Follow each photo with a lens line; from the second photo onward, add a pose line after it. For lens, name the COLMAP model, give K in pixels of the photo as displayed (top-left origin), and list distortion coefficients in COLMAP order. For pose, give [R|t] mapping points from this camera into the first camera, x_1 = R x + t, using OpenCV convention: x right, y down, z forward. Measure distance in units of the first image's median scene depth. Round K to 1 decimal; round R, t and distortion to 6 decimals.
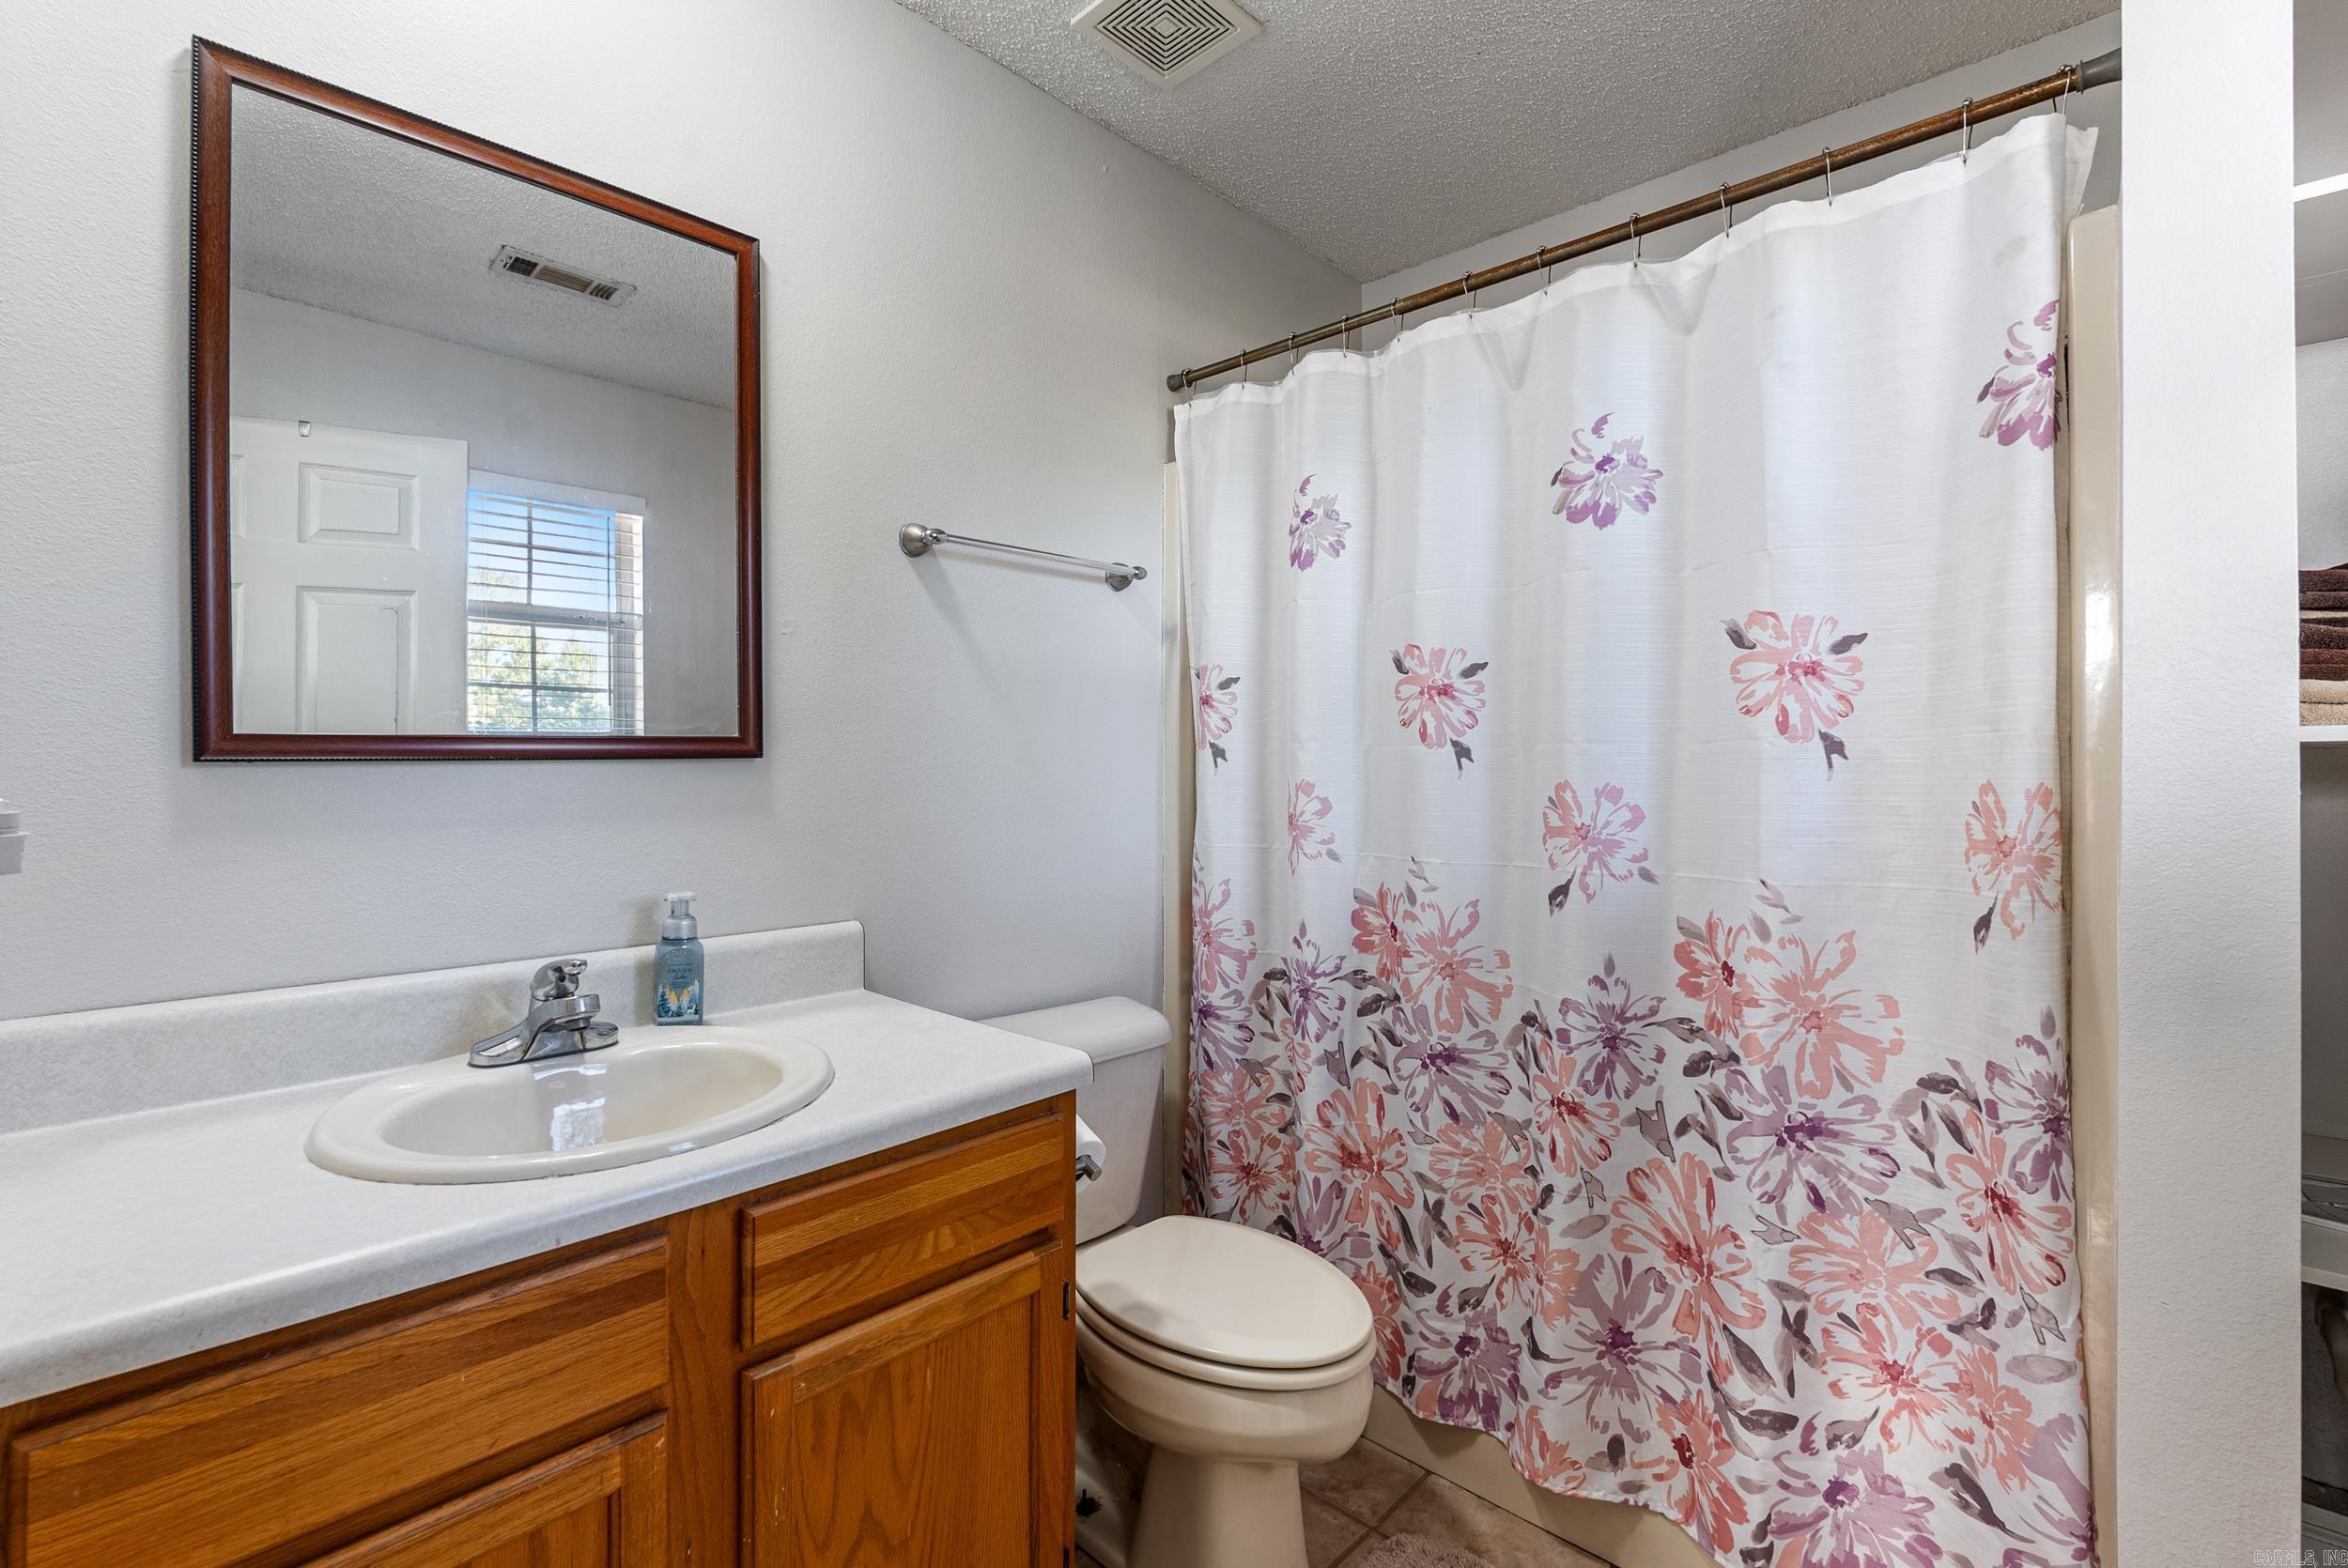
lens RADIAL K [[1030.3, 0, 1181.4], [0, 1030.3, 782.8], [0, 0, 1]] dist [-0.005172, 0.000732]
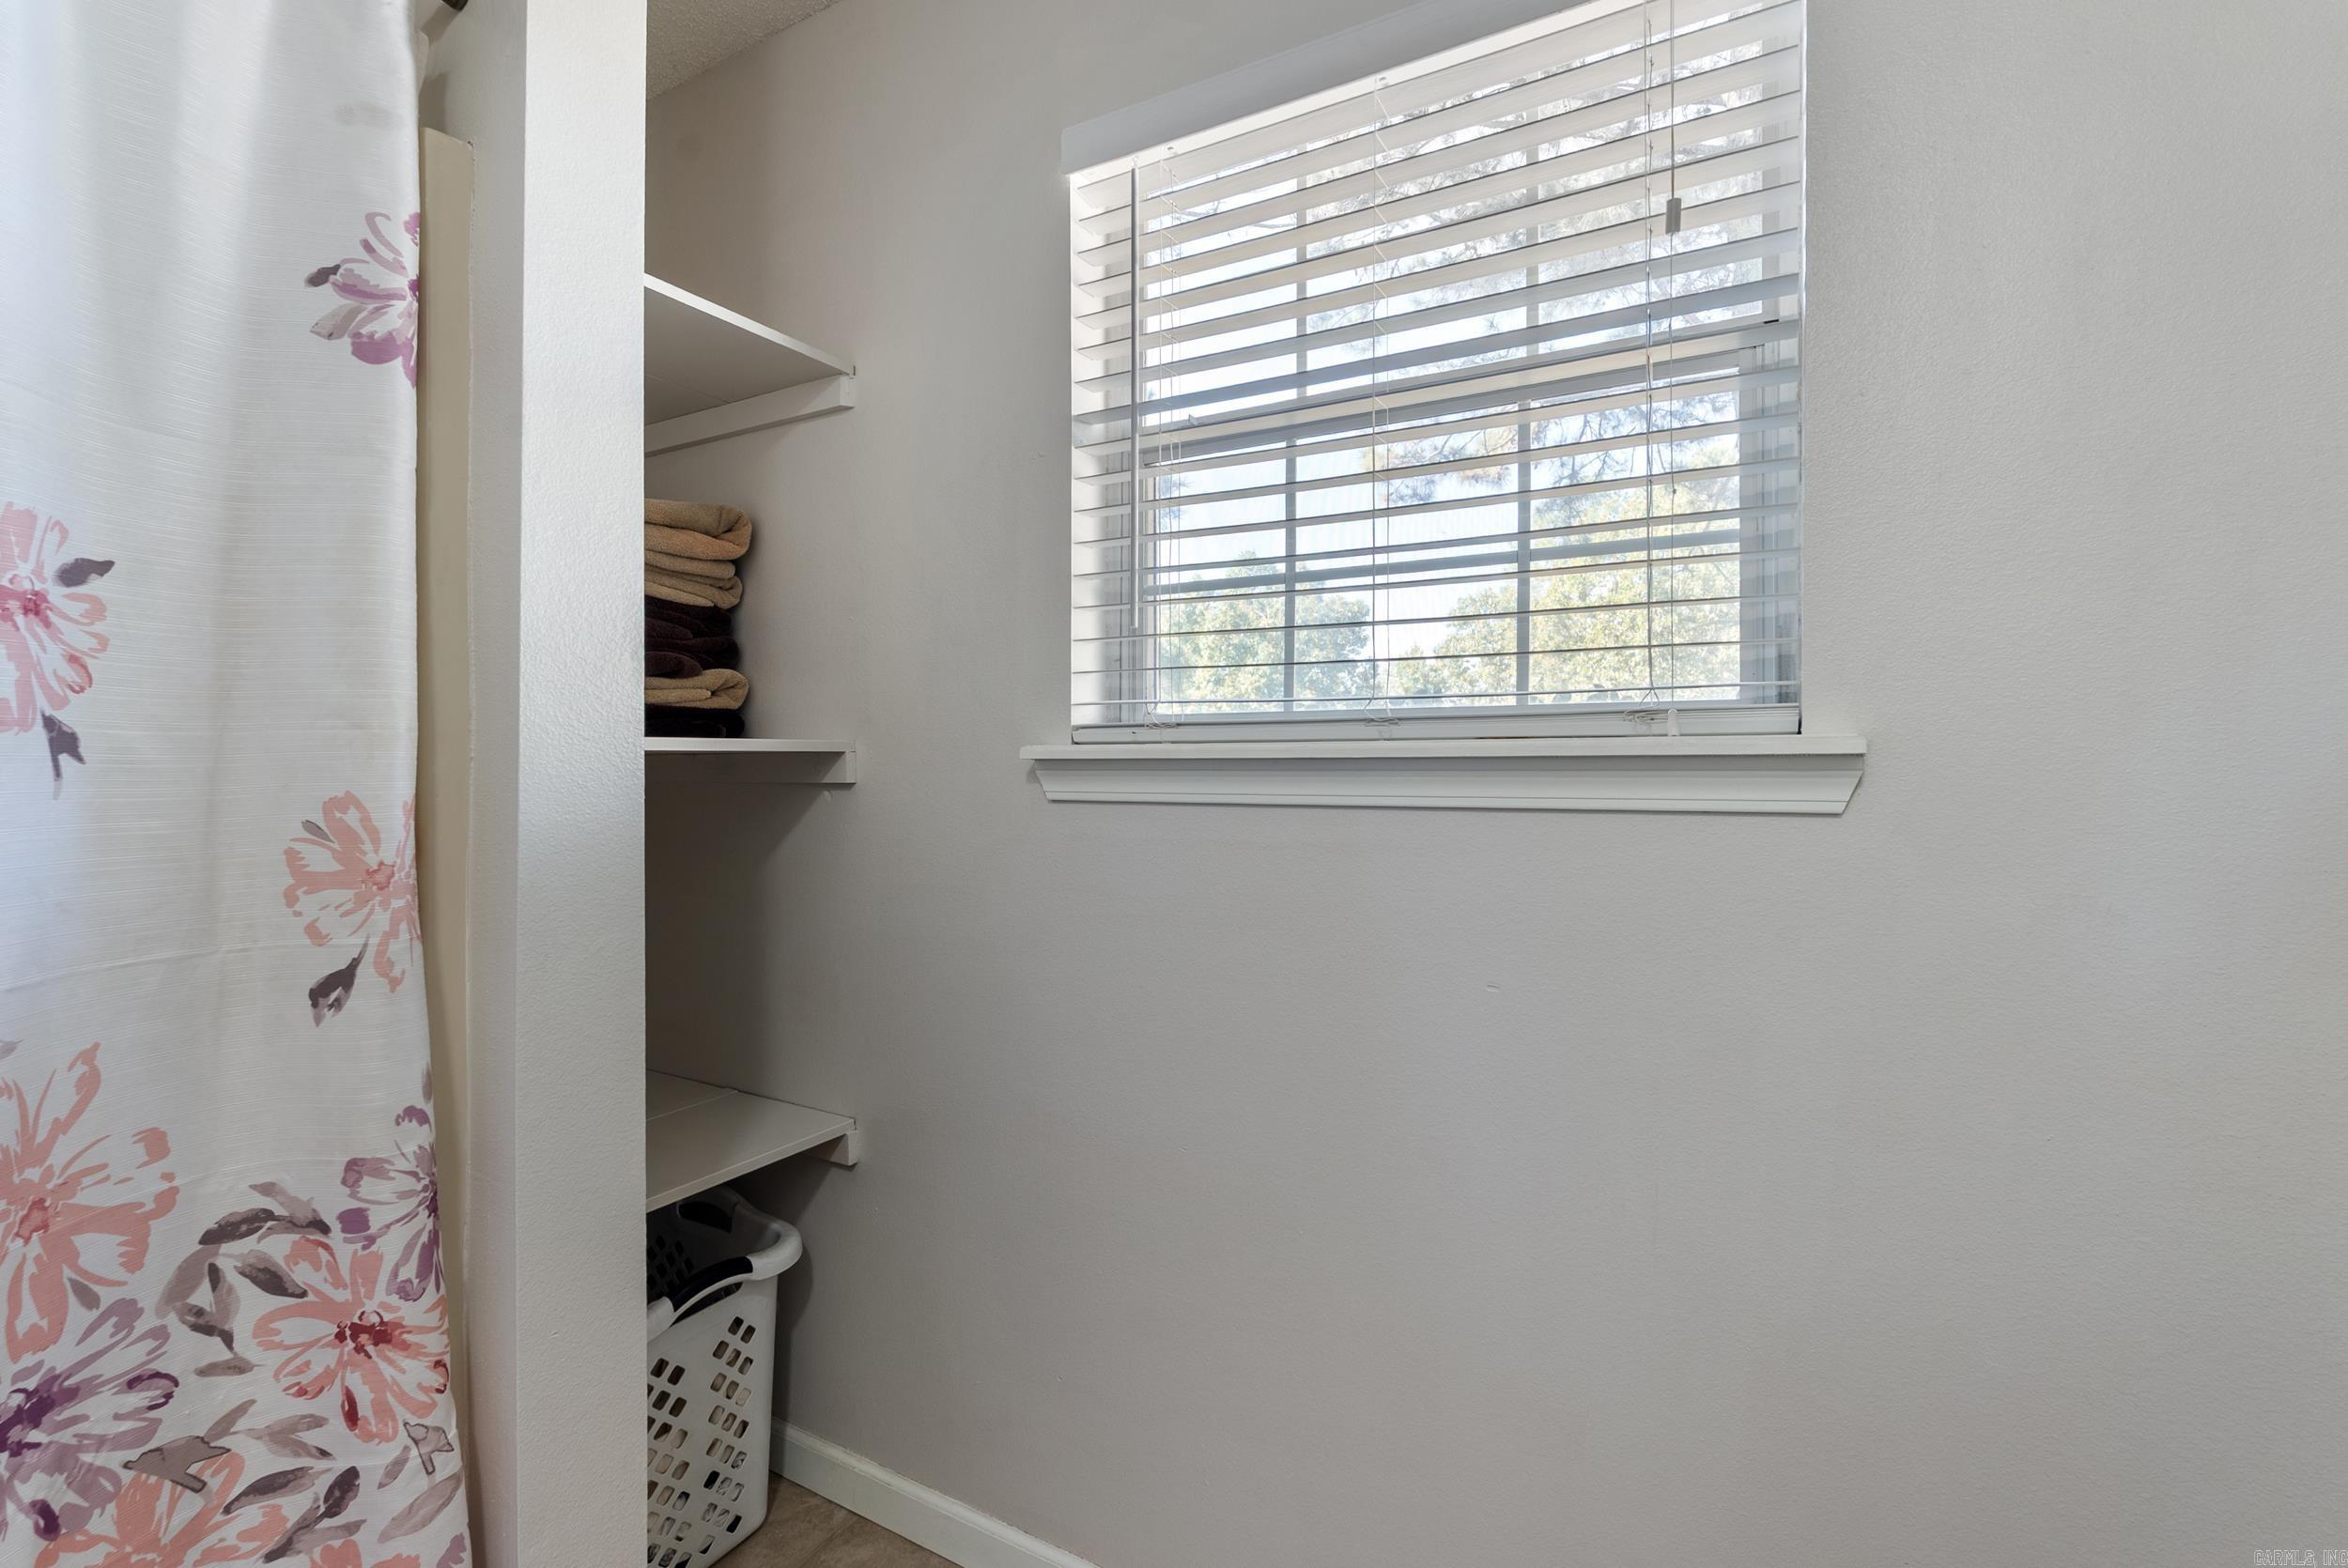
lens RADIAL K [[1030.3, 0, 1181.4], [0, 1030.3, 782.8], [0, 0, 1]] dist [-0.005172, 0.000732]
pose [[-0.216778, -0.006008, 0.976202, -0.086703], [0.021363, 0.999712, 0.010897, -0.004153], [-0.975987, 0.023217, -0.216587, 0.530710]]
